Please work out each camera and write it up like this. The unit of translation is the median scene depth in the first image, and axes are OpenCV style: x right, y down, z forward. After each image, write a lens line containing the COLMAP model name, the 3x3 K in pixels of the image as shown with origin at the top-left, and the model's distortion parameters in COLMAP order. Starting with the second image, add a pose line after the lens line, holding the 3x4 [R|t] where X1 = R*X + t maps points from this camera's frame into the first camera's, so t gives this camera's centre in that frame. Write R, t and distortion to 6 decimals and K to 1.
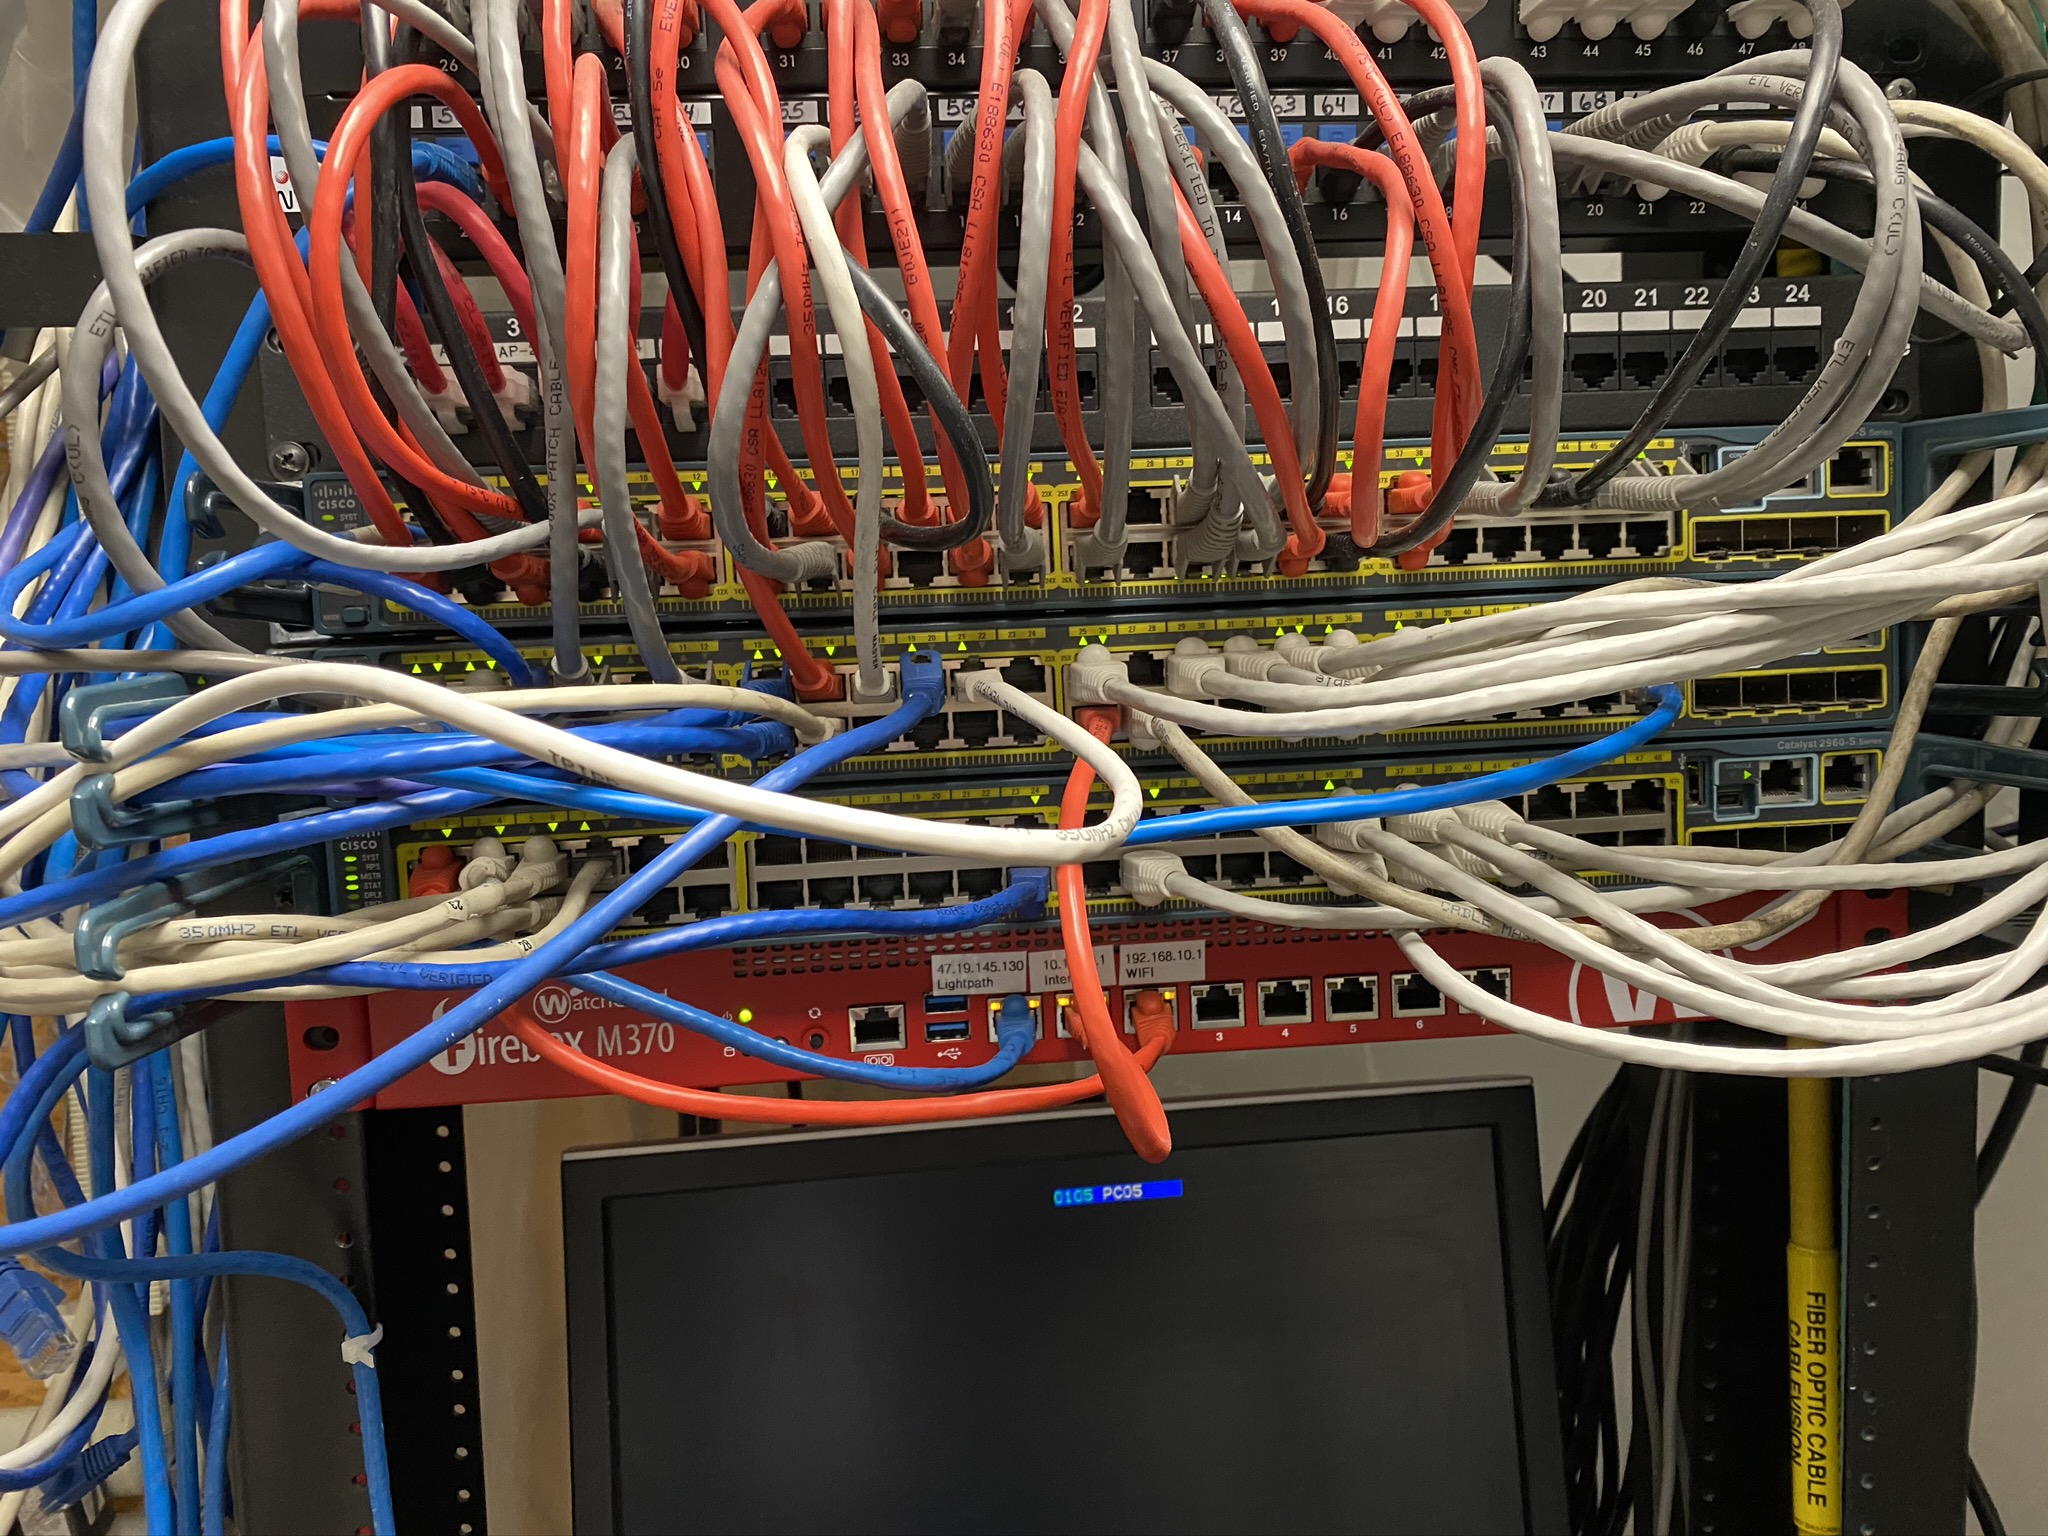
lens RADIAL K [[1558.4, 0, 1024.0], [0, 1558.4, 768.0], [0, 0, 1]] dist [0.068705, -0.148383]
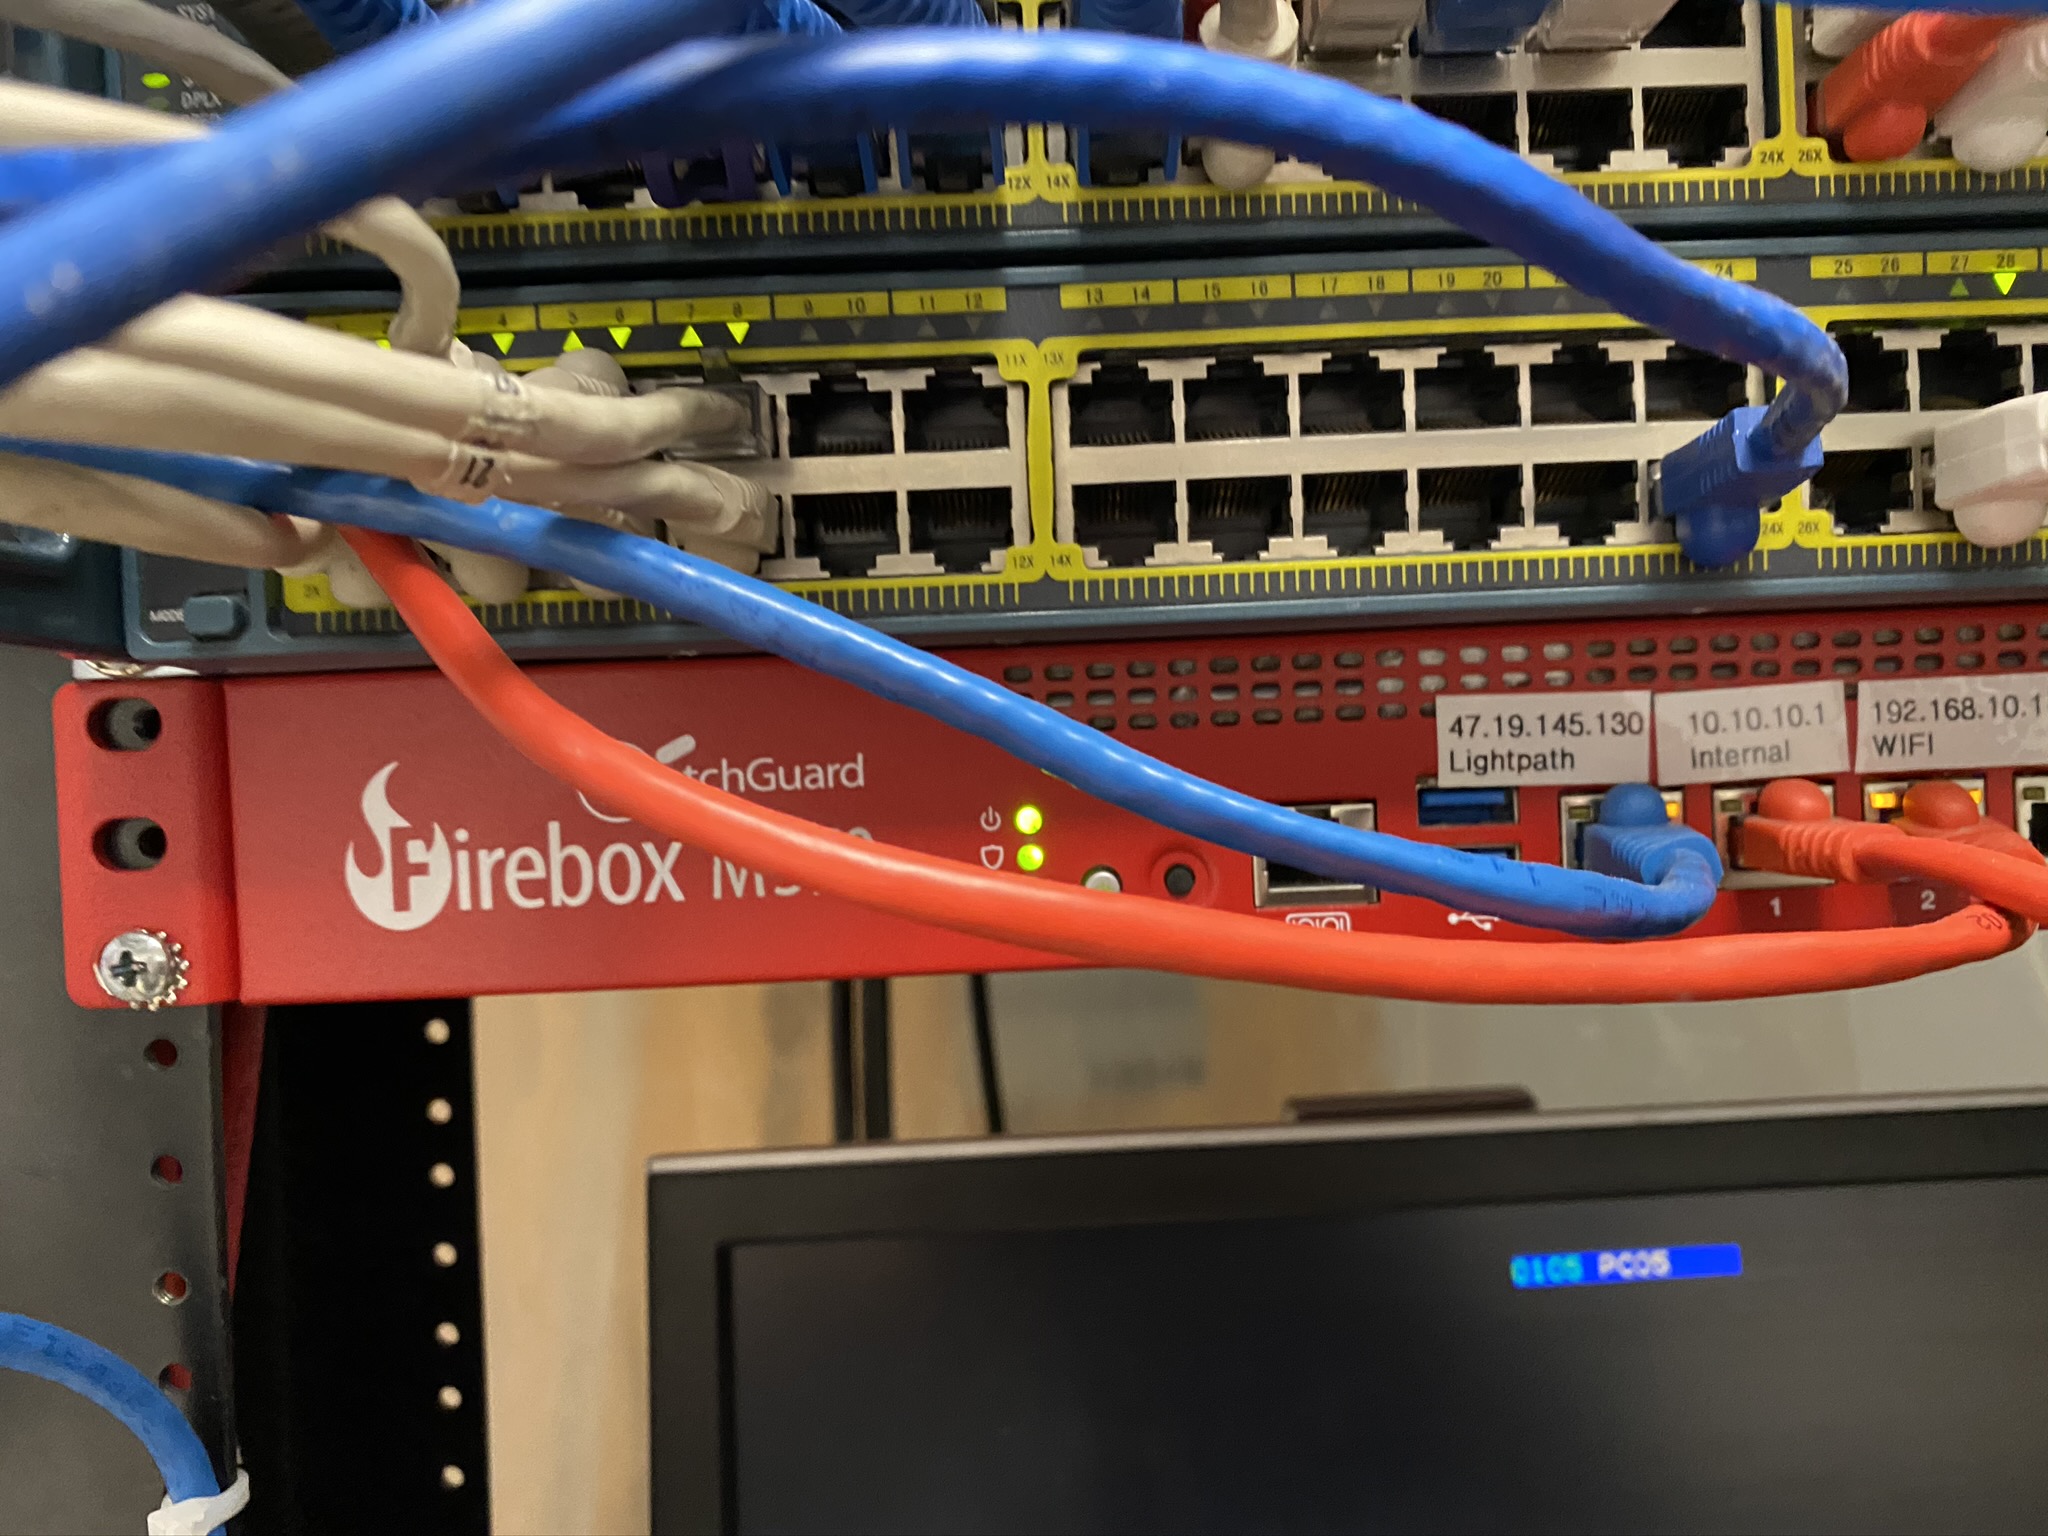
lens RADIAL K [[1558.4, 0, 1024.0], [0, 1558.4, 768.0], [0, 0, 1]] dist [0.068705, -0.148383]
pose [[0.996949, 0.005091, -0.077887, -0.151239], [-0.009840, 0.998107, -0.060708, 0.179128], [0.077431, 0.061289, 0.995112, 0.571058]]
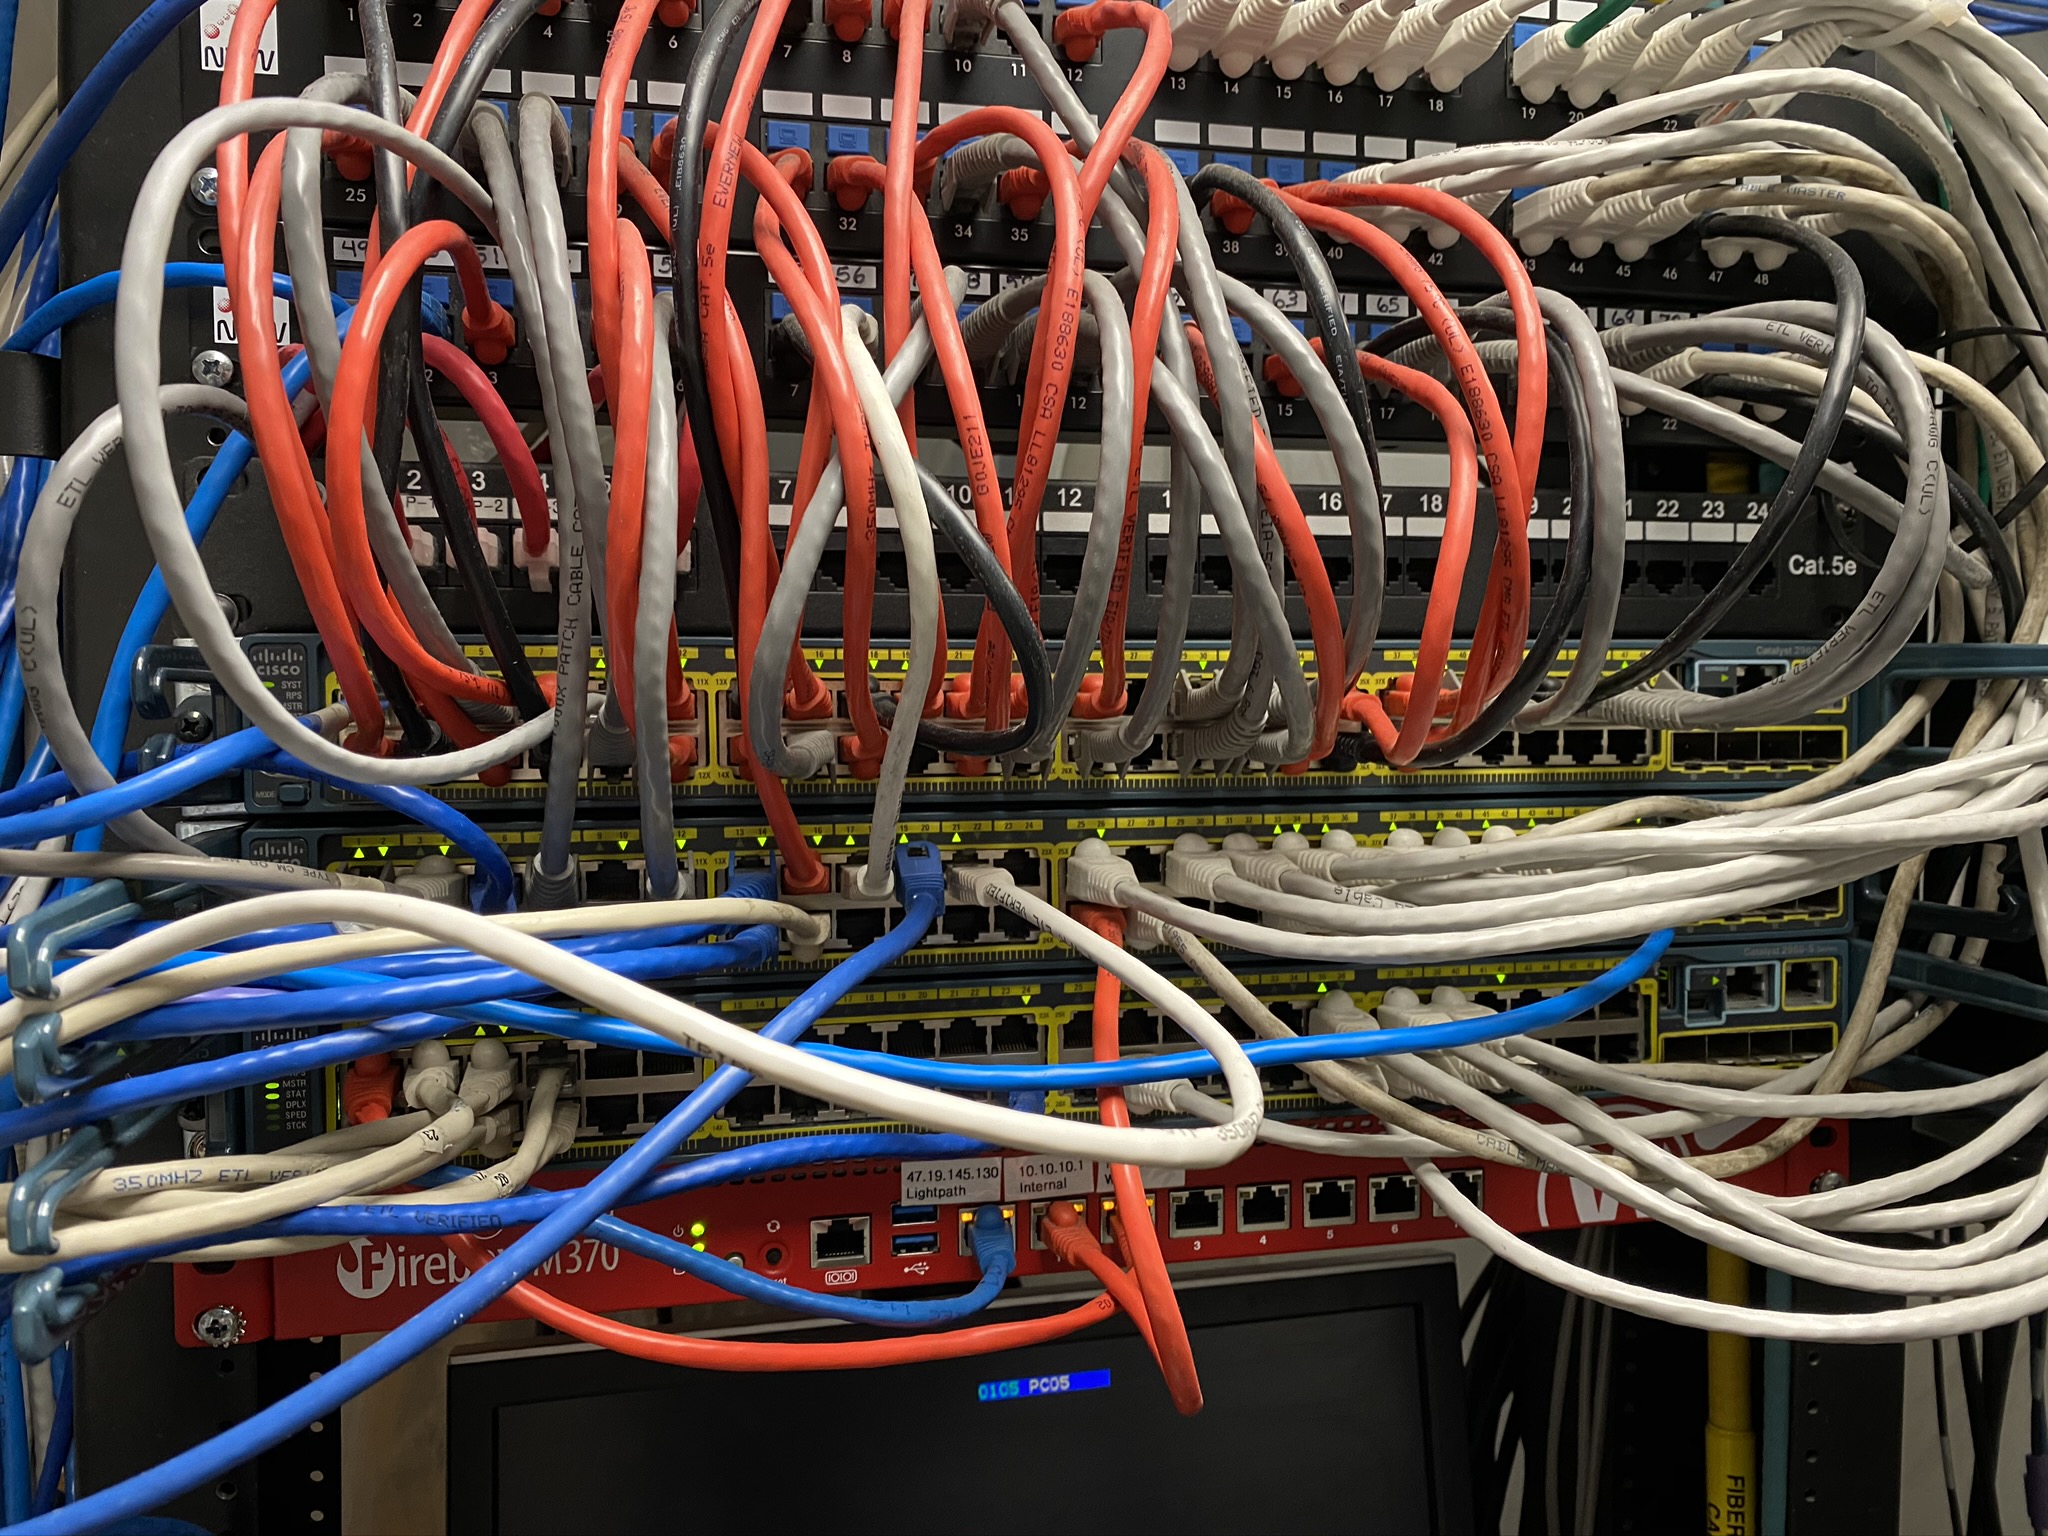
lens RADIAL K [[1582.1, 0, 1020.3], [0, 1582.1, 774.4], [0, 0, 1]] dist [0.000733, -0.004338]
pose [[0.990411, 0.030755, 0.134687, -0.130441], [-0.024265, 0.998476, -0.049568, -0.069902], [-0.136006, 0.045824, 0.989648, 0.046418]]
